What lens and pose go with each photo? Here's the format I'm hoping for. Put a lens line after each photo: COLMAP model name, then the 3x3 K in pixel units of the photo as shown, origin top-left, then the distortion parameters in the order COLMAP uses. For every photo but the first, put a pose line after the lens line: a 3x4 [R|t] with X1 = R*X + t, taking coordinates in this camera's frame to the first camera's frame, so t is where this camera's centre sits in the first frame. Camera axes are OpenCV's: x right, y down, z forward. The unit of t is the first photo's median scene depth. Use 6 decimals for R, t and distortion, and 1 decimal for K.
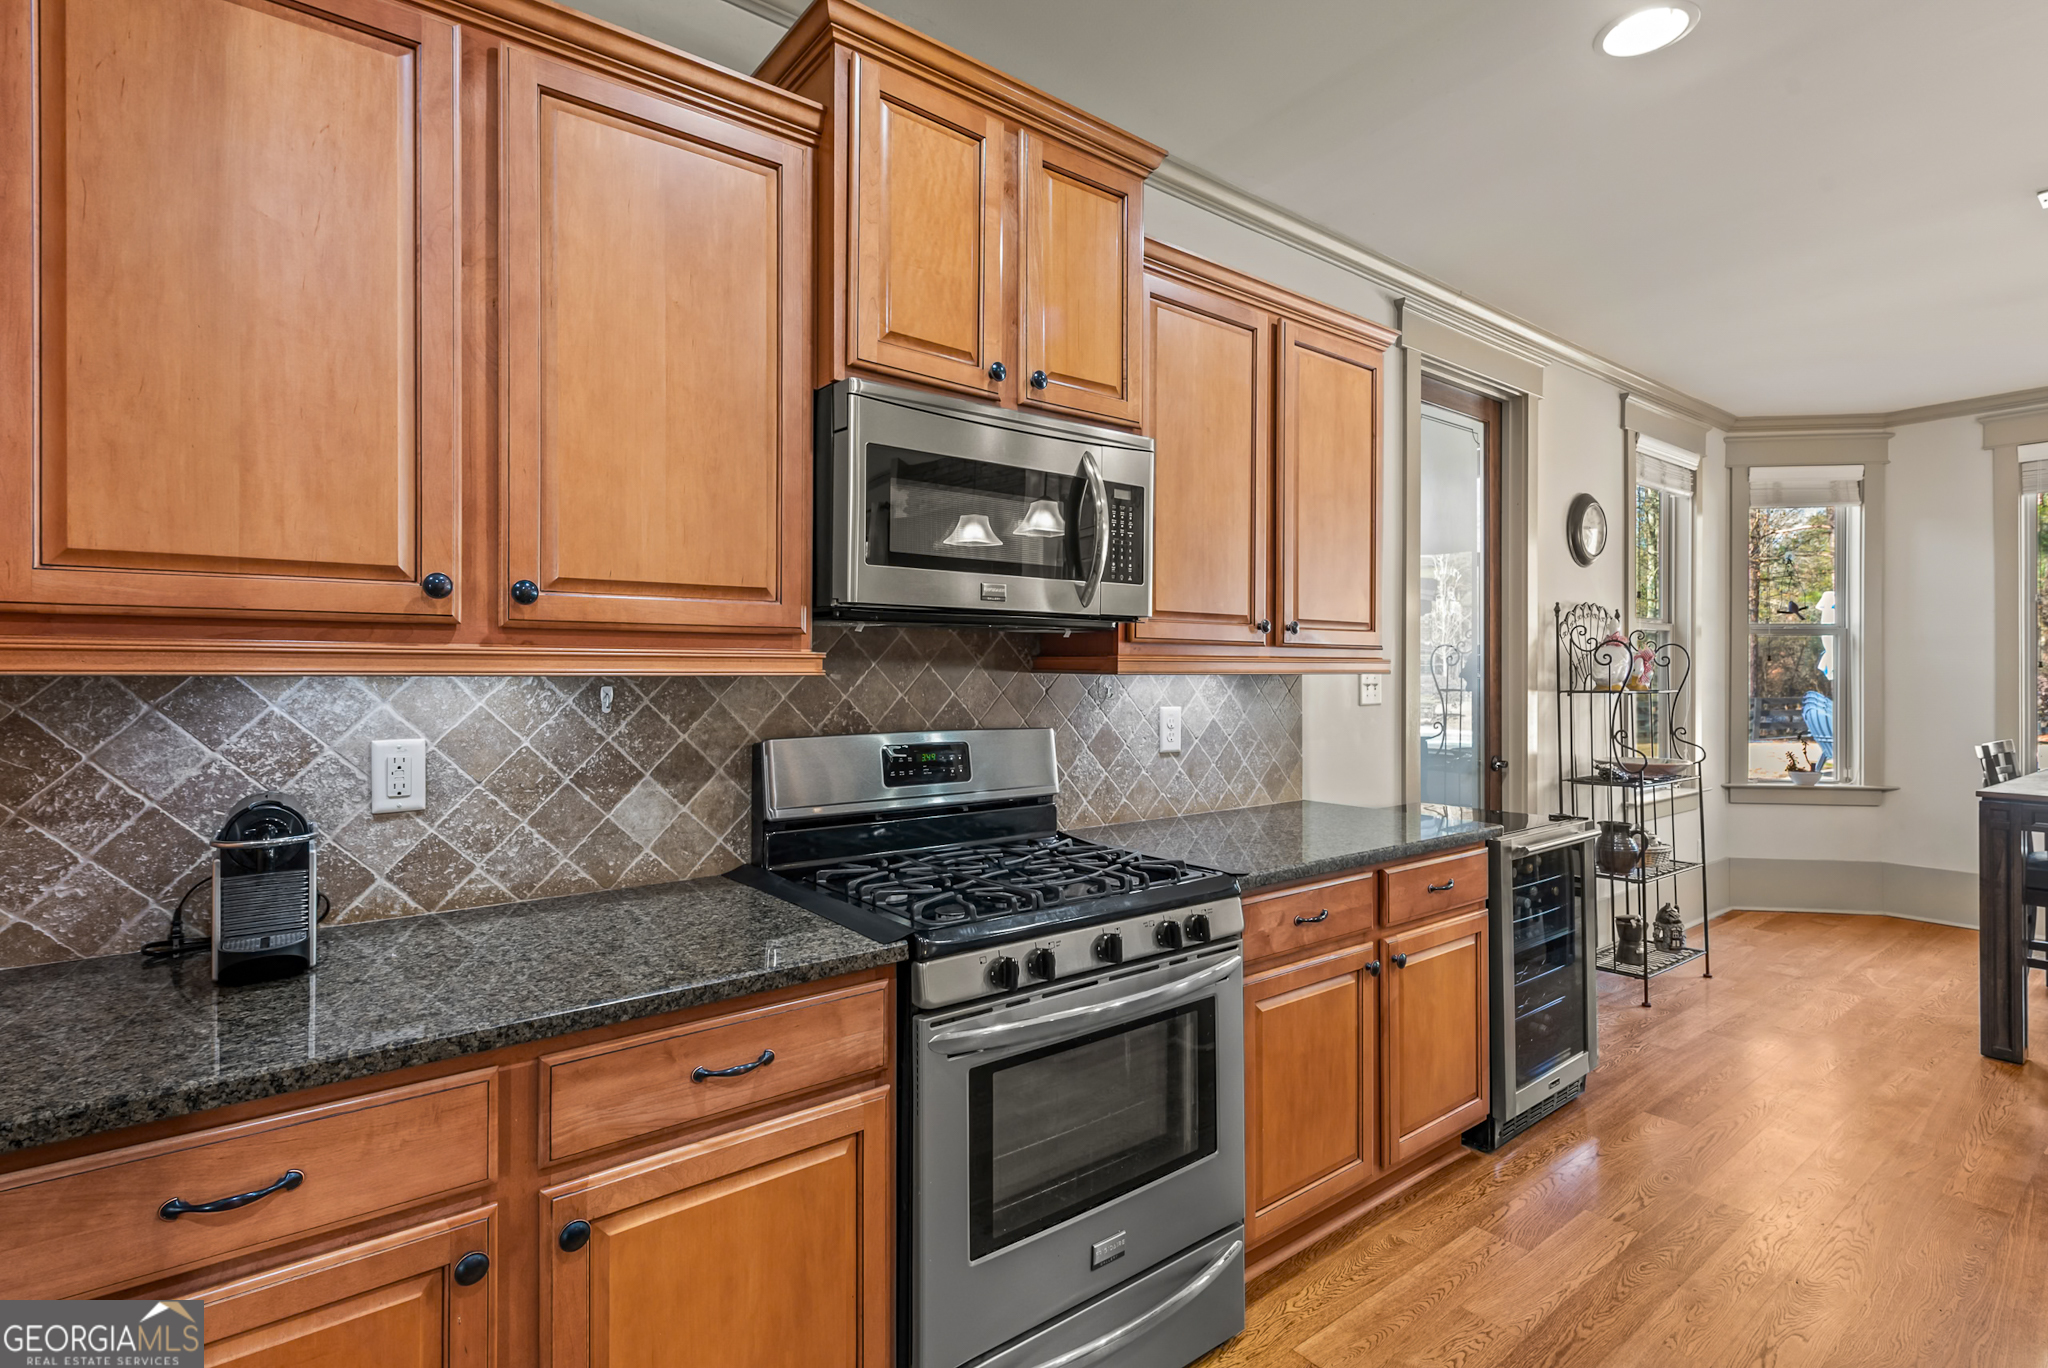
lens RADIAL K [[966.4, 0, 1014.8], [0, 966.4, 674.2], [0, 0, 1]] dist [0.000223, 0.000602]
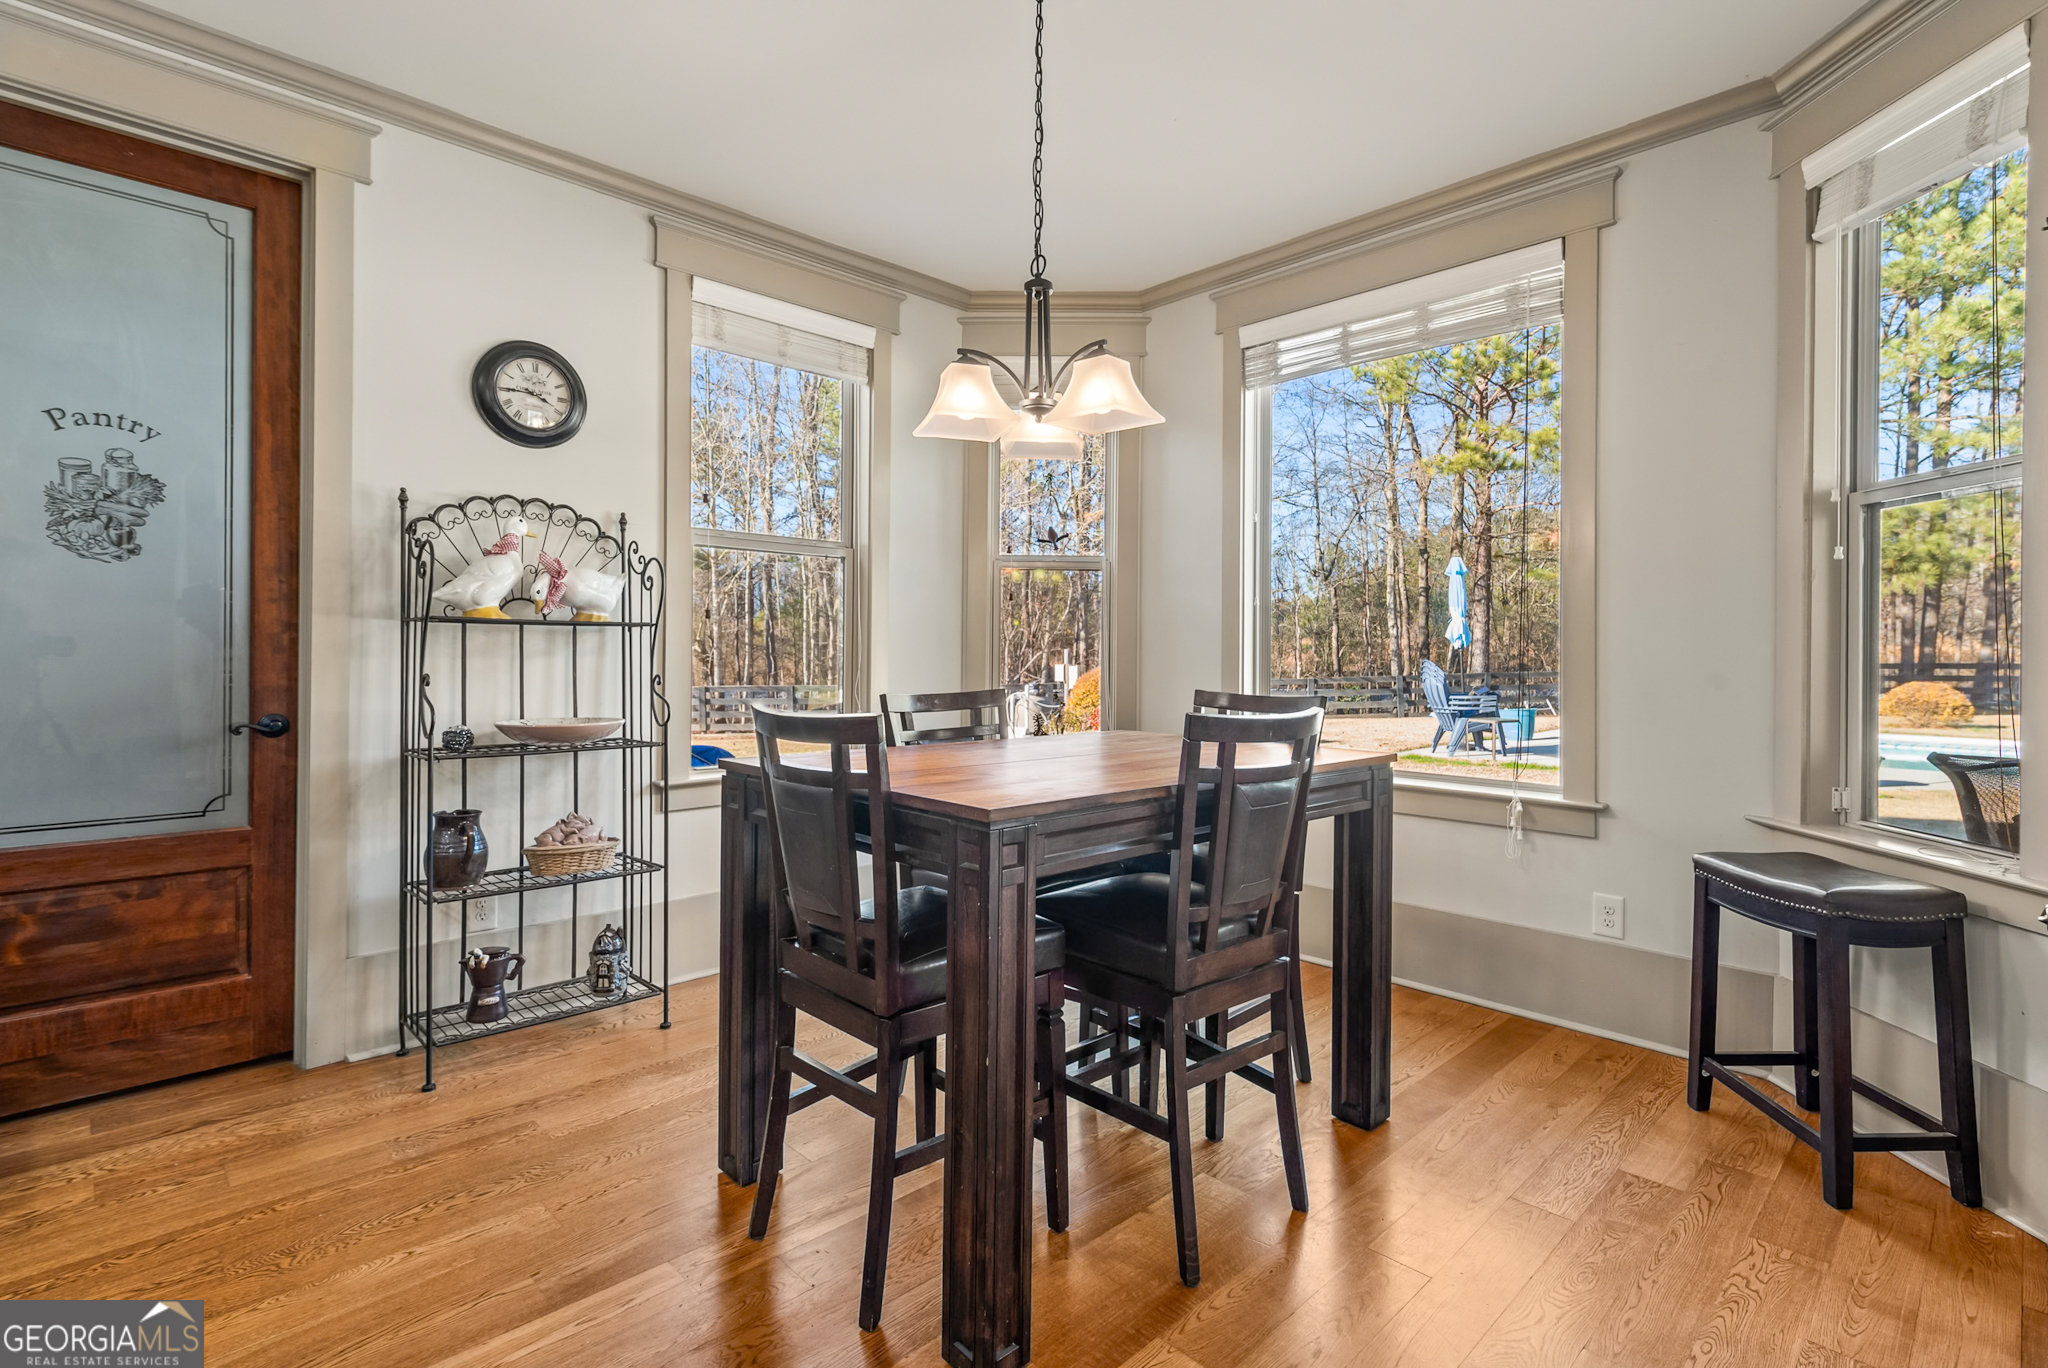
lens RADIAL K [[966.4, 0, 1022.2], [0, 966.4, 666.6], [0, 0, 1]] dist [0.000223, 0.000602]
pose [[0.993685, 0.008897, 0.111848, 0.738423], [-0.010112, 0.999896, 0.010303, 0.031862], [-0.111745, -0.011369, 0.993672, 0.222729]]
